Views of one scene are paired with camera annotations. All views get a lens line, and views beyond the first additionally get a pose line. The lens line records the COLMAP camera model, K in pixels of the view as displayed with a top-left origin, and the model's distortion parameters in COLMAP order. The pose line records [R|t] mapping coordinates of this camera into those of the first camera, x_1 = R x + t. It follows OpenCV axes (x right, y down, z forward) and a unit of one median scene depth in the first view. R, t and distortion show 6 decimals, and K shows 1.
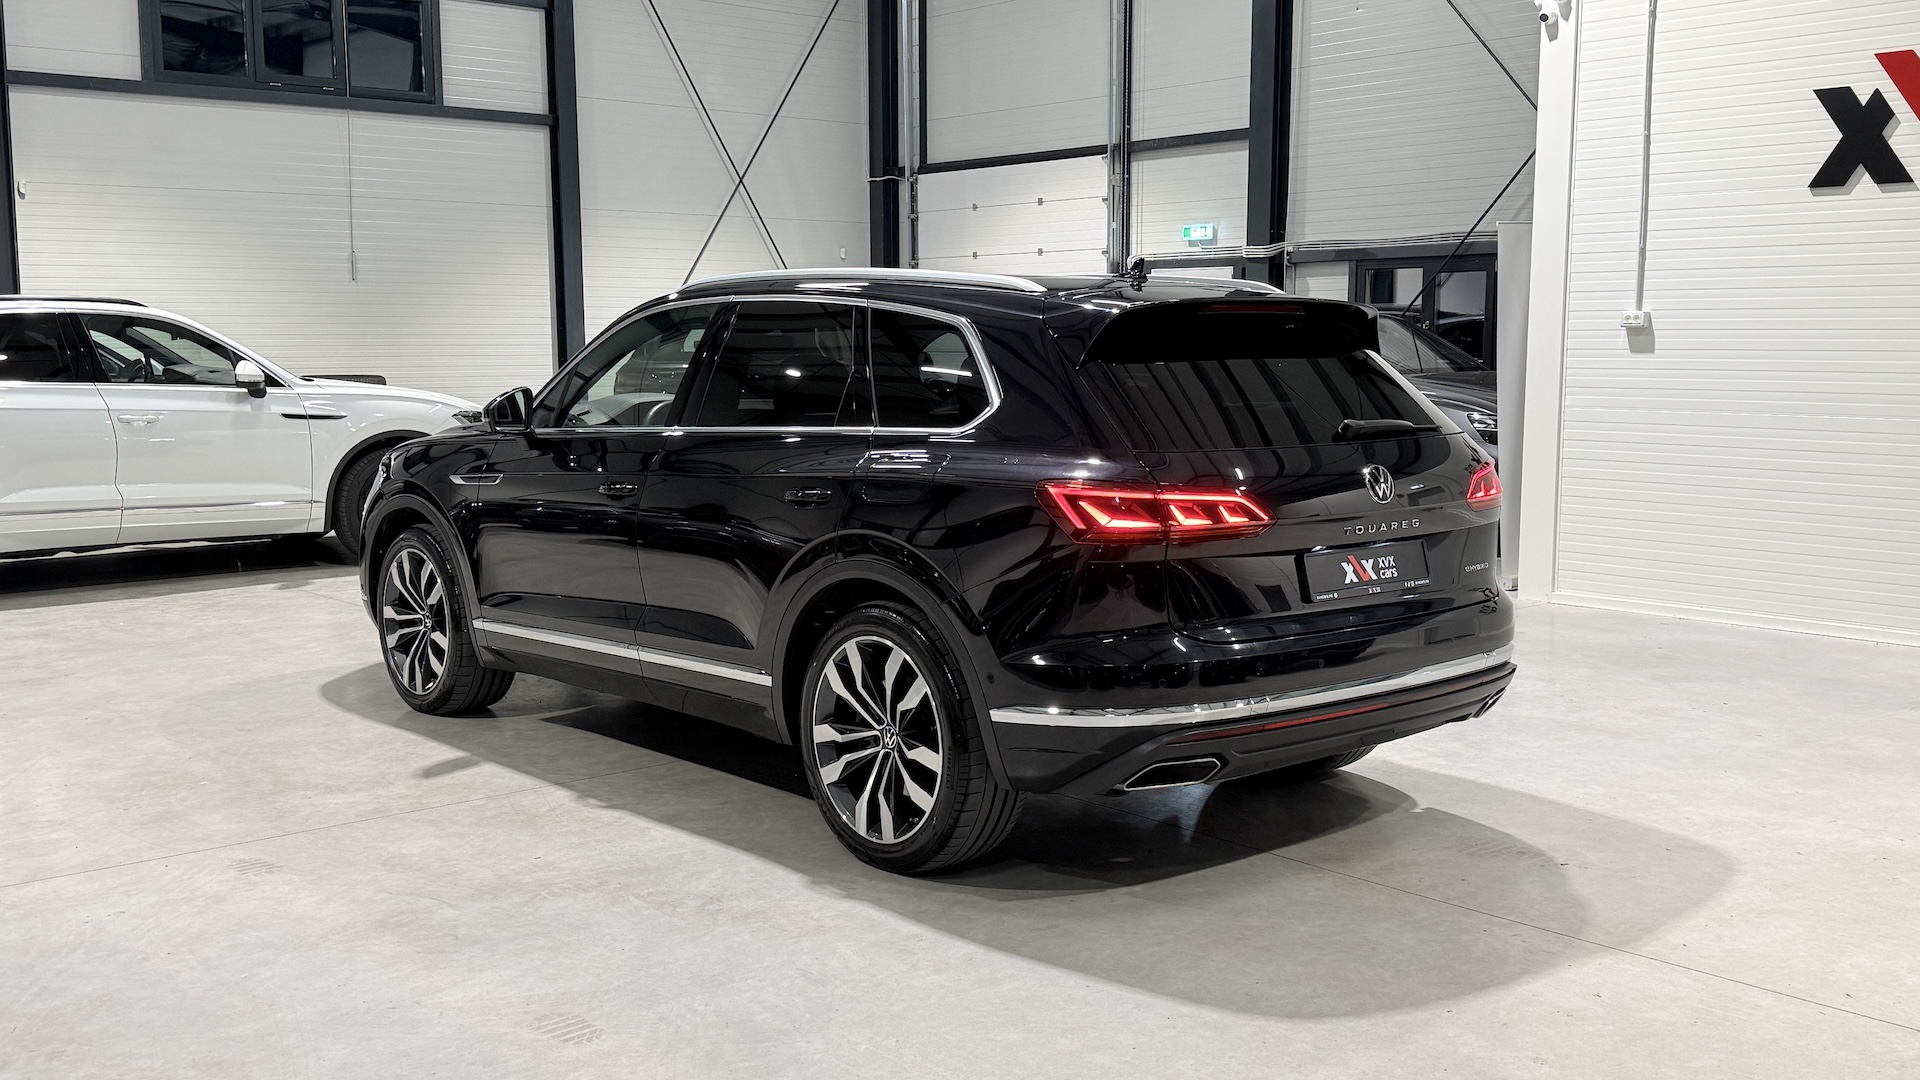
lens RADIAL K [[1862.4, 0, 959.6], [0, 1862.4, 553.3], [0, 0, 1]] dist [-0.007949, 0.000000]
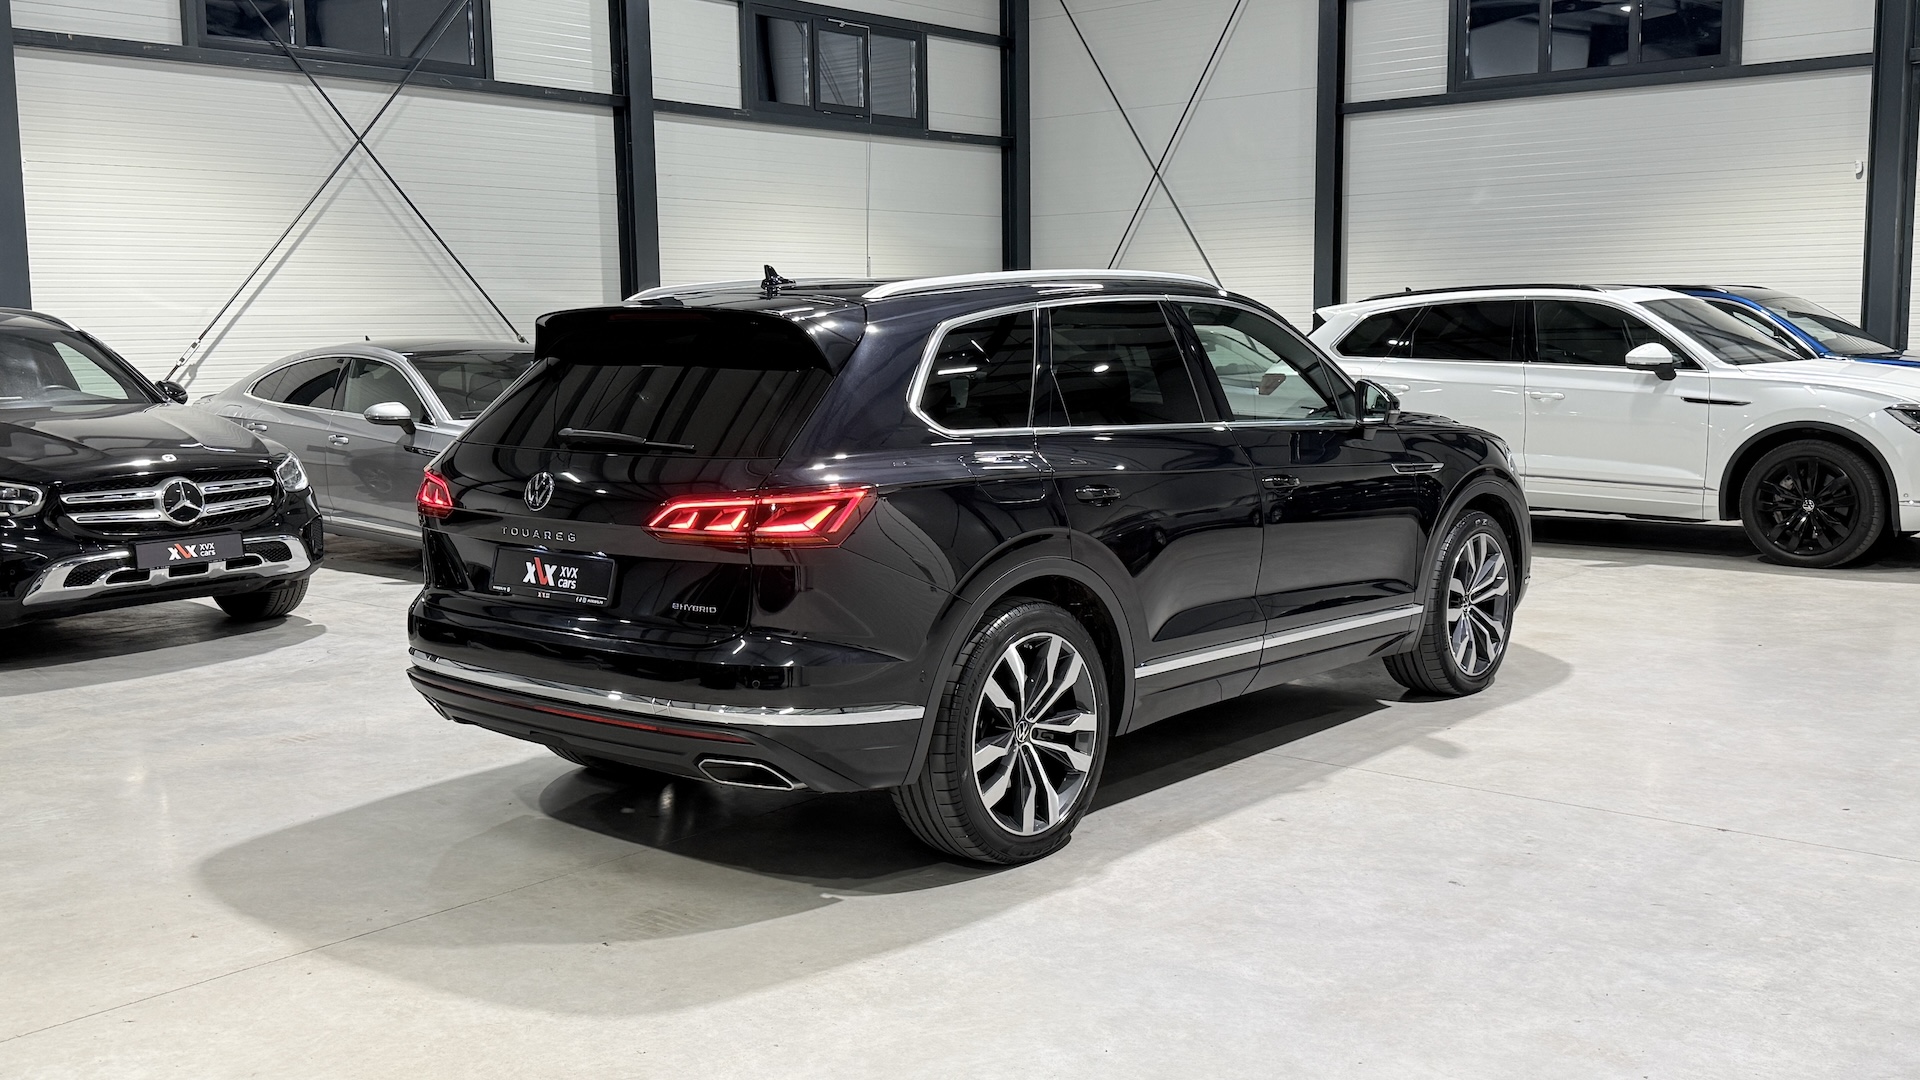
lens RADIAL K [[1869.3, 0, 974.3], [0, 1869.3, 533.7], [0, 0, 1]] dist [0.027388, 0.000000]
pose [[0.142017, 0.114153, -0.983260, 1.120289], [-0.103413, 0.989604, 0.099953, -0.125070], [0.984448, 0.087487, 0.152345, 0.945105]]
